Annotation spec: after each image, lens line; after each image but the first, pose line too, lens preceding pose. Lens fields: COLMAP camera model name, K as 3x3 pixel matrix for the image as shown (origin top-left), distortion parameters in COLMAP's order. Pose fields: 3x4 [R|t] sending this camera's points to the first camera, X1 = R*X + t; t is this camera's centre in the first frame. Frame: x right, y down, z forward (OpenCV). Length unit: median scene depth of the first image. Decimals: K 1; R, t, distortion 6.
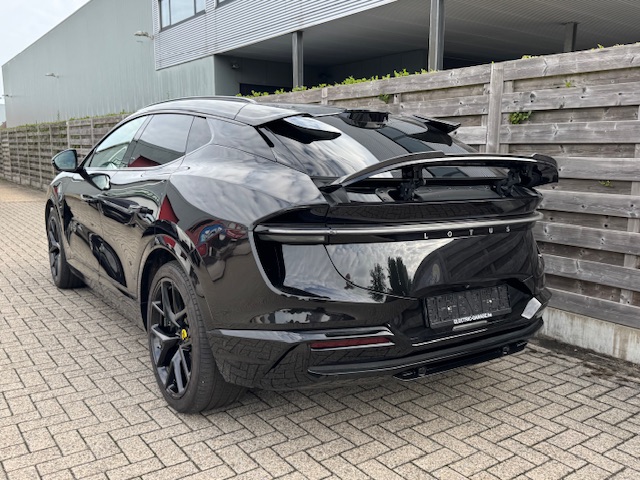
lens RADIAL K [[566.8, 0, 308.9], [0, 566.8, 245.3], [0, 0, 1]] dist [0.055586, -0.103569]
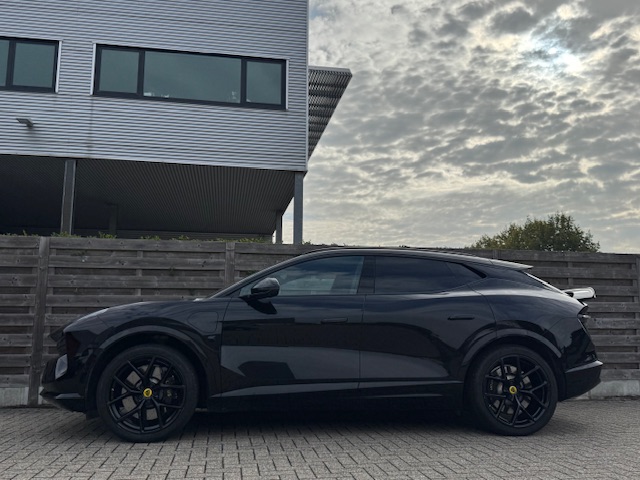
lens RADIAL K [[566.8, 0, 326.7], [0, 566.8, 240.5], [0, 0, 1]] dist [0.055586, -0.103569]
pose [[0.428250, 0.130860, 0.894135, -1.457269], [0.147572, 0.966049, -0.212065, 0.007828], [-0.891529, 0.222767, 0.394399, 0.524121]]
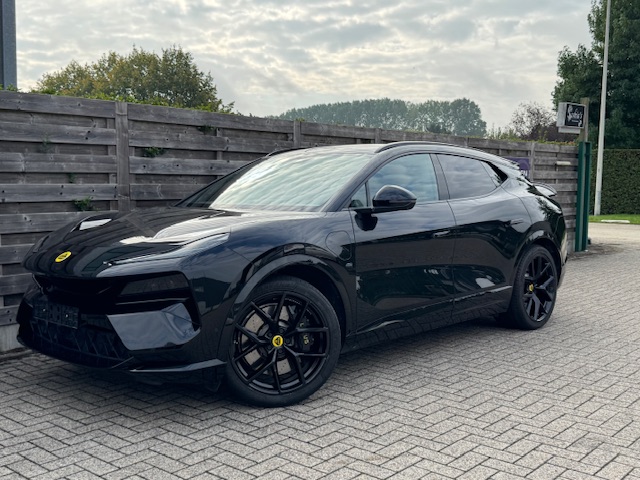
lens RADIAL K [[714.7, 0, 322.1], [0, 714.7, 244.3], [0, 0, 1]] dist [0.094957, 0.000000]
pose [[-0.232422, -0.094975, 0.967967, -1.588875], [0.152201, 0.979408, 0.132643, -0.262157], [-0.960632, 0.178155, -0.213181, 1.488334]]
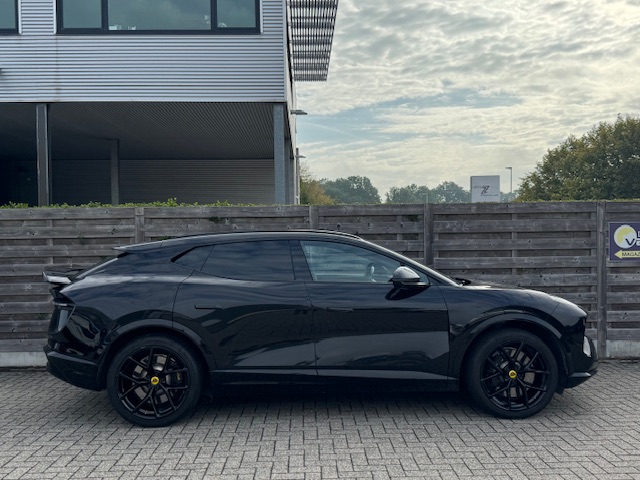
lens RADIAL K [[613.9, 0, 319.2], [0, 613.9, 235.9], [0, 0, 1]] dist [0.028883, 0.000000]
pose [[0.557775, -0.013031, 0.829890, -1.251156], [0.154435, 0.984045, -0.088345, -0.073143], [-0.815498, 0.177441, 0.550888, 0.006273]]
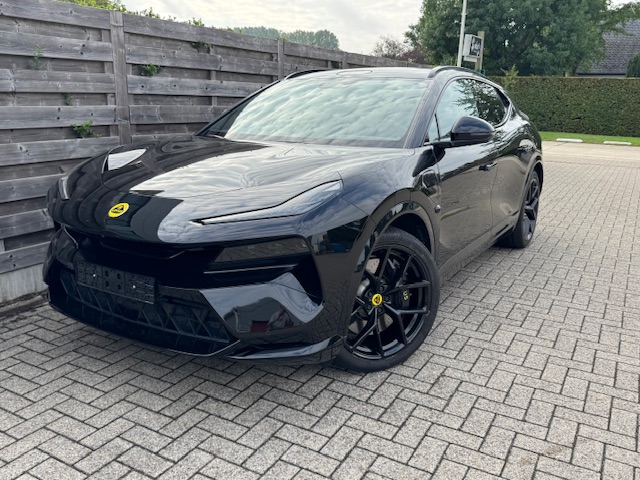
lens RADIAL K [[555.9, 0, 322.0], [0, 555.9, 241.9], [0, 0, 1]] dist [0.036711, -0.066633]
pose [[-0.414713, -0.242425, 0.877065, -1.150568], [0.126686, 0.939089, 0.319471, -0.298979], [-0.901090, 0.243601, -0.358741, 1.651158]]
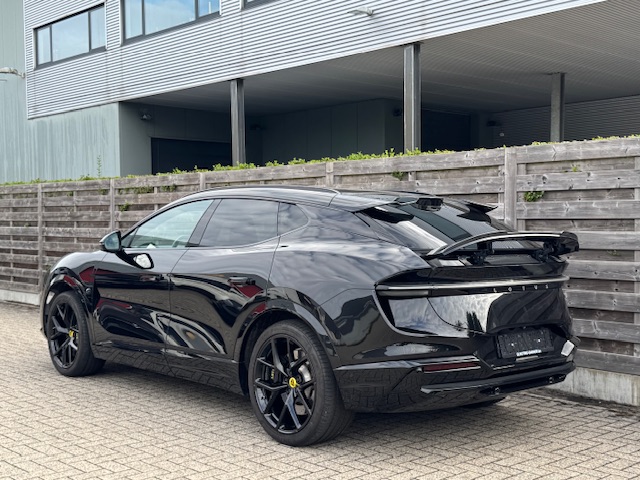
lens RADIAL K [[820.8, 0, 308.1], [0, 820.8, 250.7], [0, 0, 1]] dist [0.086419, 0.000000]
pose [[0.991366, -0.018543, 0.129804, -0.294850], [0.034886, 0.991570, -0.124788, 0.071568], [-0.126396, 0.128239, 0.983656, -0.547565]]
